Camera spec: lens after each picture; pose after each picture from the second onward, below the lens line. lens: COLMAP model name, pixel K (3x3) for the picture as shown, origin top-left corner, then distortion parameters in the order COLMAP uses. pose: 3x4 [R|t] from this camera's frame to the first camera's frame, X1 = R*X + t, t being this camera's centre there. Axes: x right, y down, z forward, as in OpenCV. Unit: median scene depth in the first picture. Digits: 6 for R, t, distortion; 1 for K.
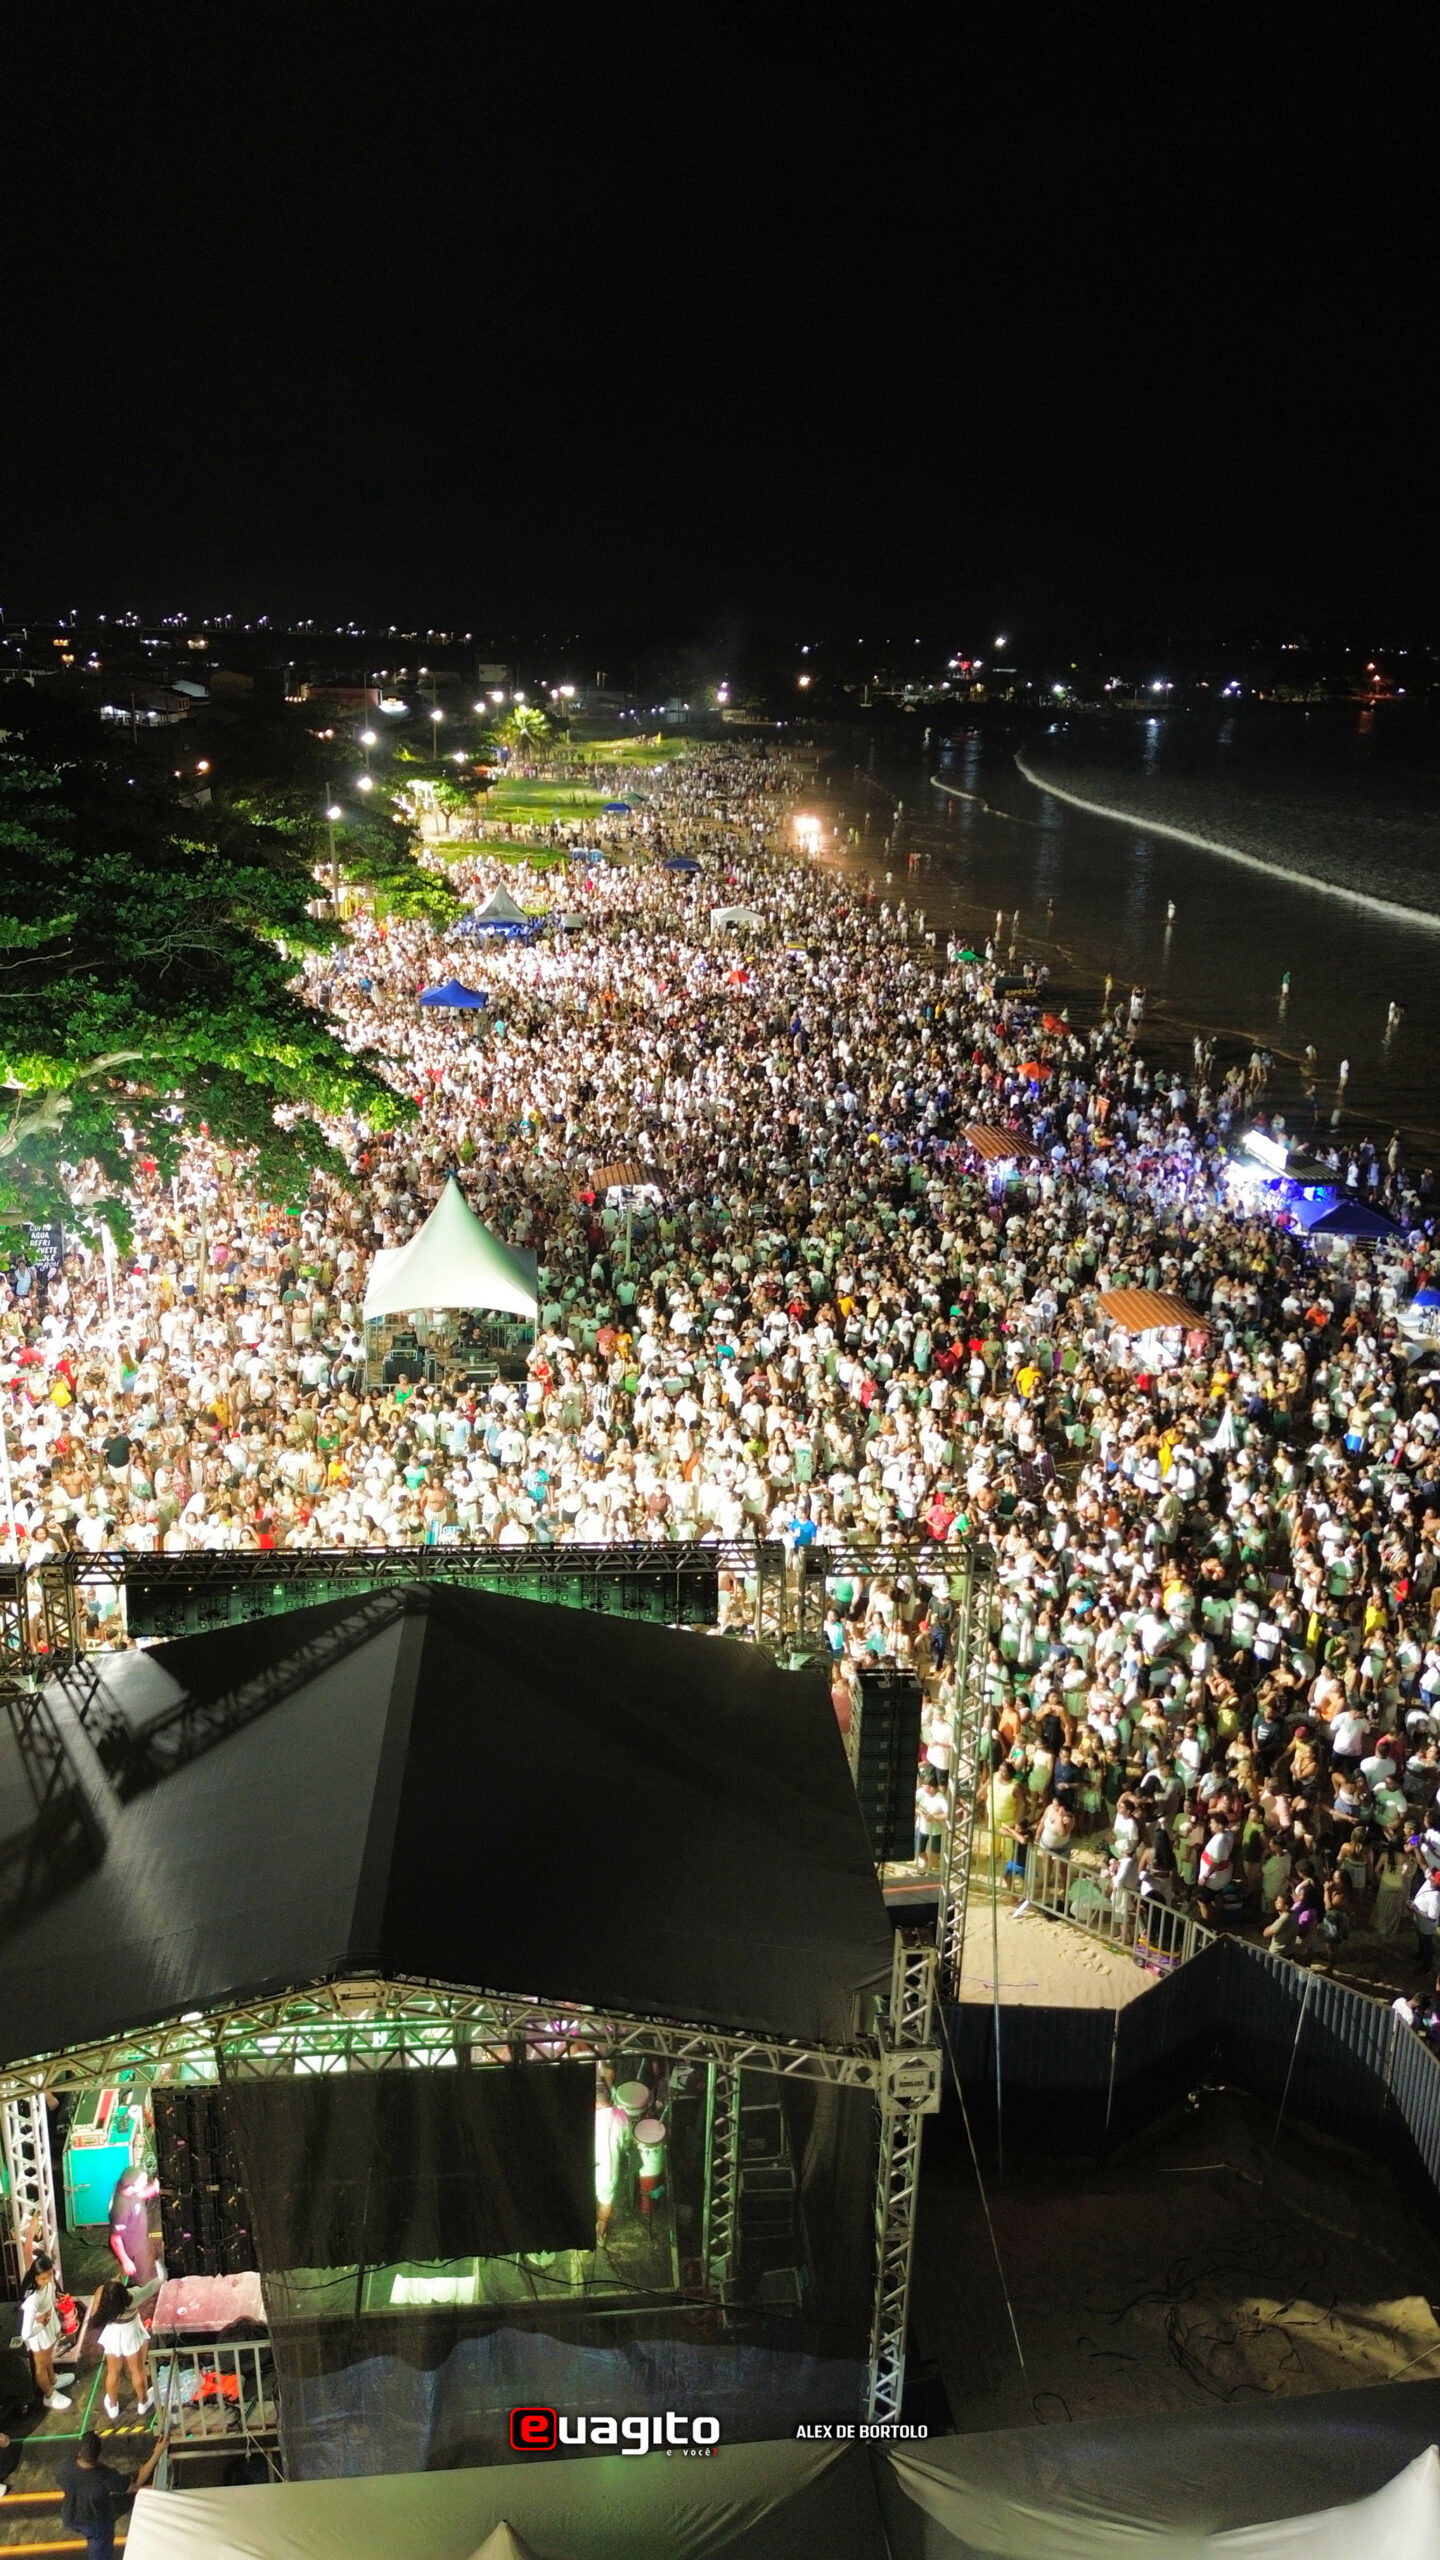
lens RADIAL K [[1811.0, 0, 737.7], [0, 1811.0, 1271.9], [0, 0, 1]] dist [0.066903, -0.066720]
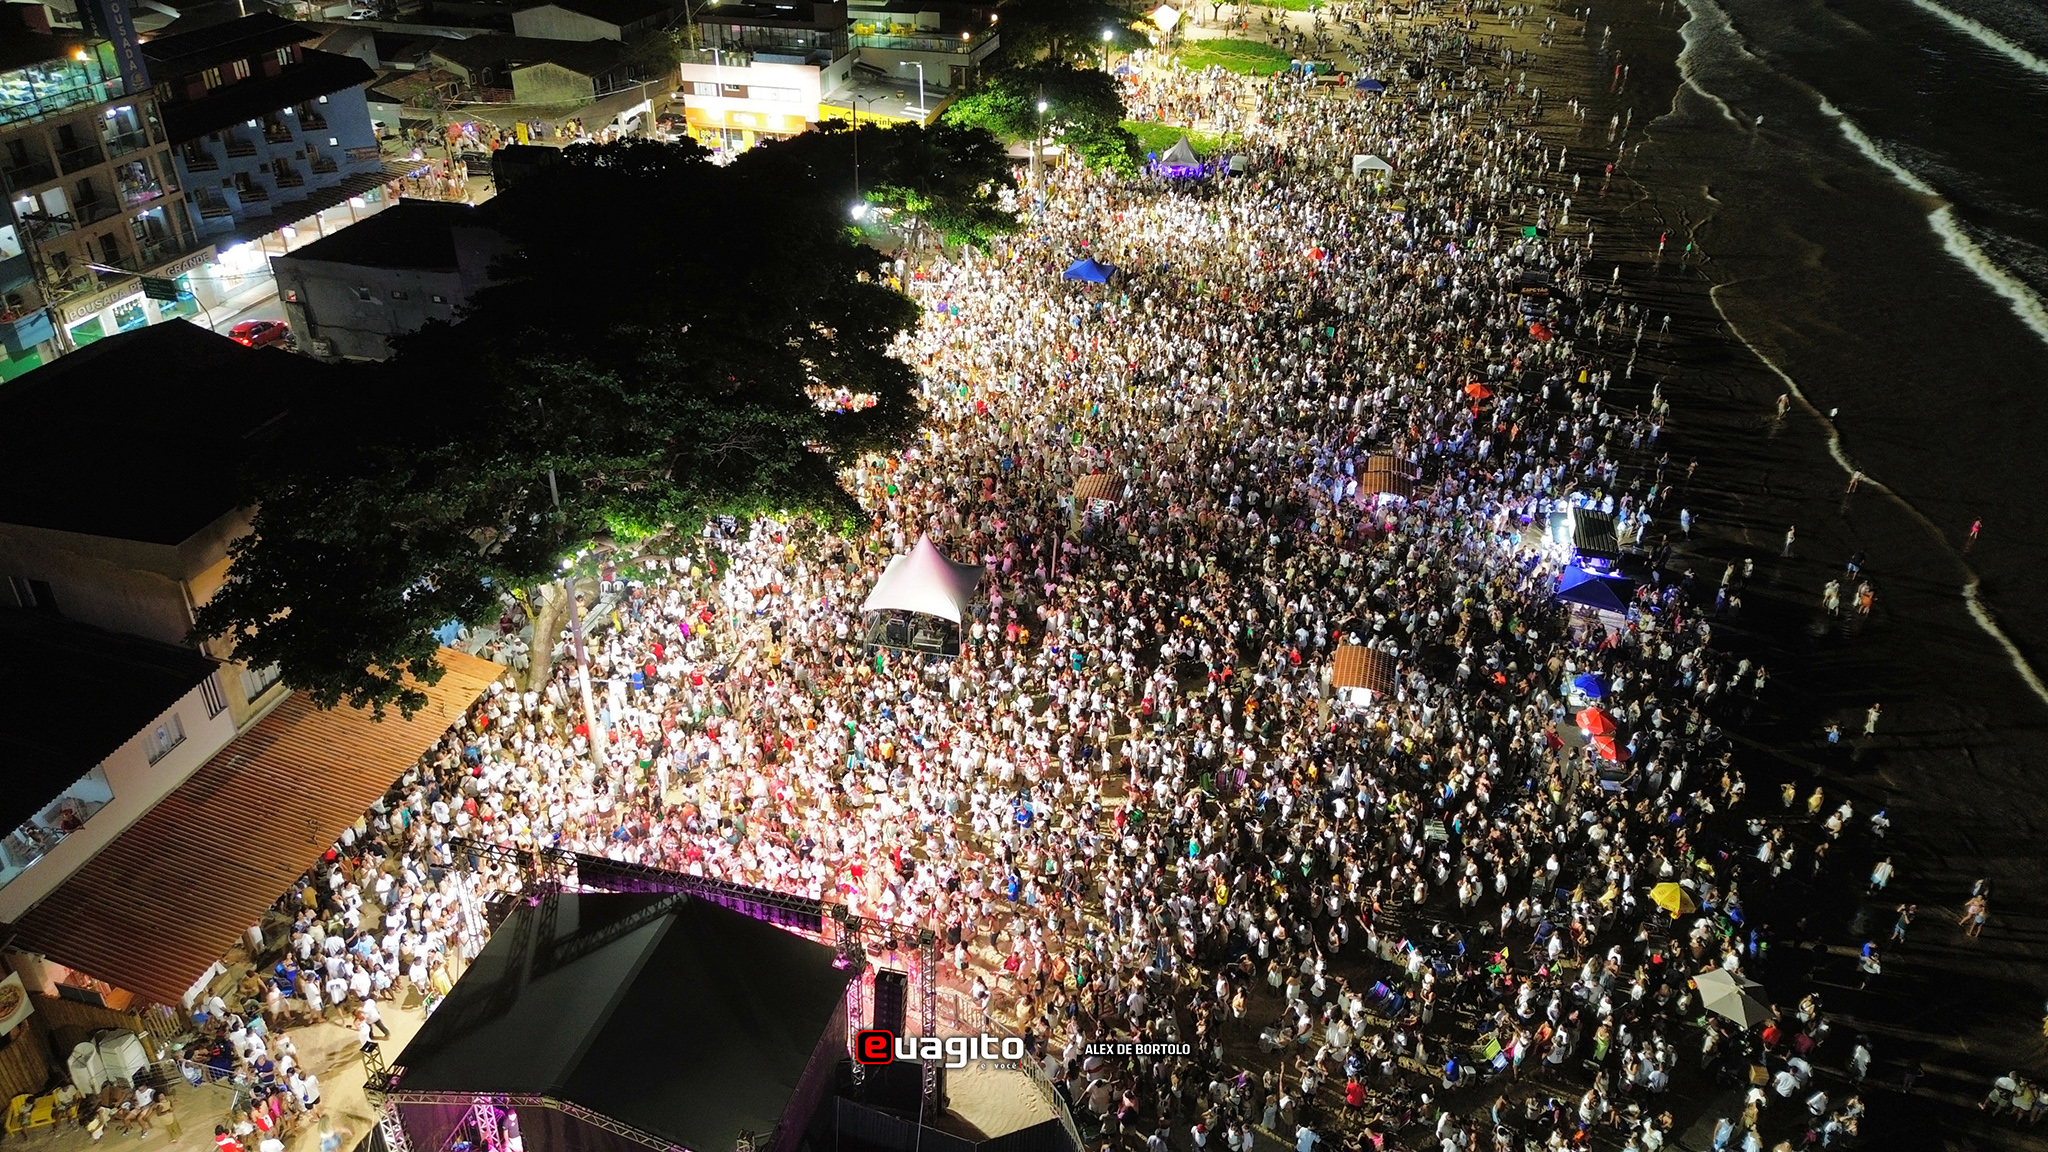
lens RADIAL K [[1448.8, 0, 1027.8], [0, 1448.8, 590.4], [0, 0, 1]] dist [0.066903, -0.066720]
pose [[0.942100, 0.164431, -0.292249, 0.330565], [-0.099682, 0.969451, 0.224116, -0.306755], [0.320172, -0.182008, 0.929711, -0.224958]]
